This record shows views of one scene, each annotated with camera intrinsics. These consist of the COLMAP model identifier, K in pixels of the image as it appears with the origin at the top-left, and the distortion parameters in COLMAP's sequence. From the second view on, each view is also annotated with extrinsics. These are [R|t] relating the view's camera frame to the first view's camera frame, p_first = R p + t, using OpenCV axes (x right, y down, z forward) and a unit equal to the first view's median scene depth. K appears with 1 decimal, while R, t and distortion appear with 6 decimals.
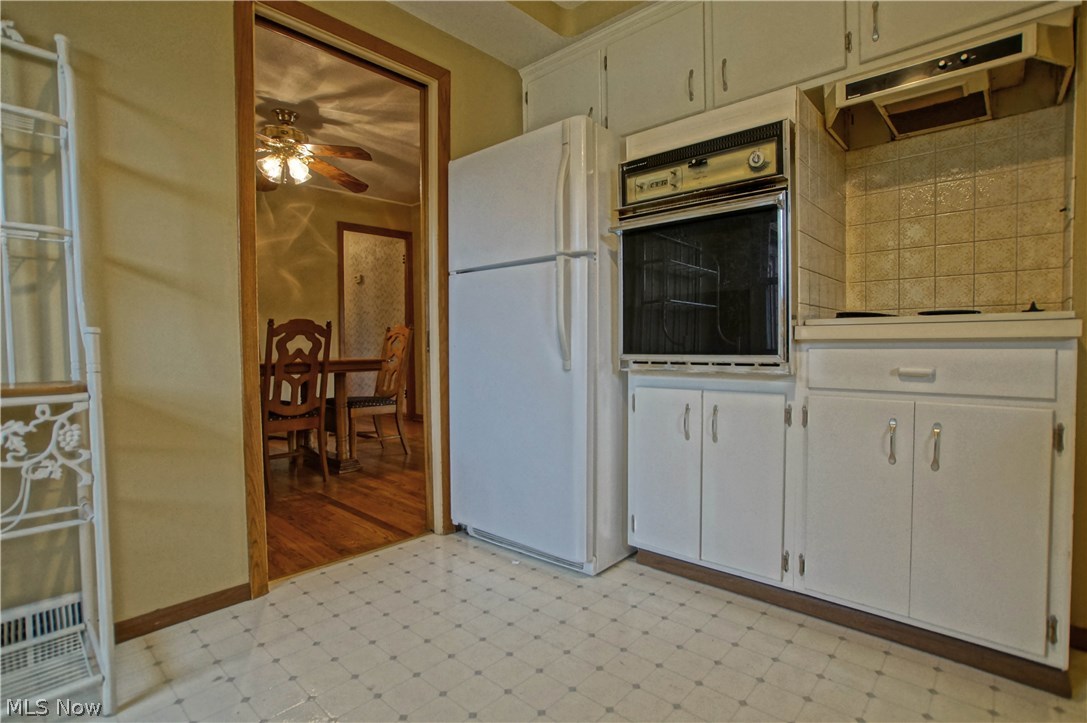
lens RADIAL K [[526.5, 0, 548.3], [0, 526.5, 359.5], [0, 0, 1]] dist [-0.027178, 0.004127]
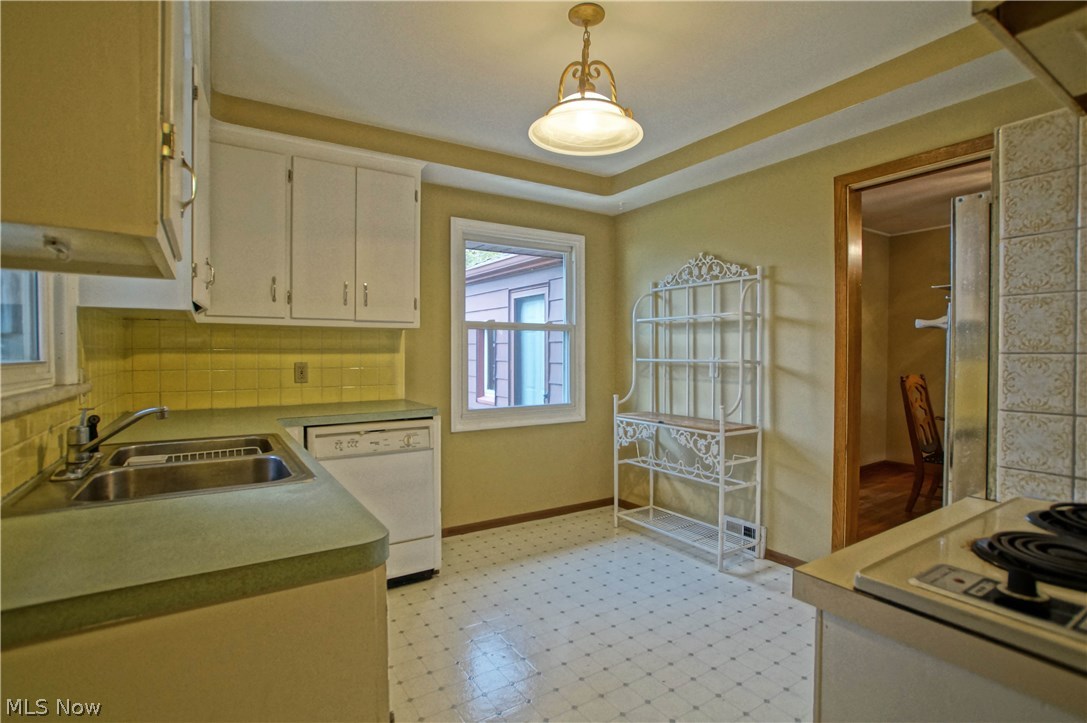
lens RADIAL K [[526.5, 0, 545.1], [0, 526.5, 361.3], [0, 0, 1]] dist [-0.027178, 0.004127]
pose [[-0.246624, 0.018198, -0.968940, 1.638984], [-0.027576, 0.999287, 0.025787, -0.303361], [0.968719, 0.033080, -0.245947, 0.794865]]
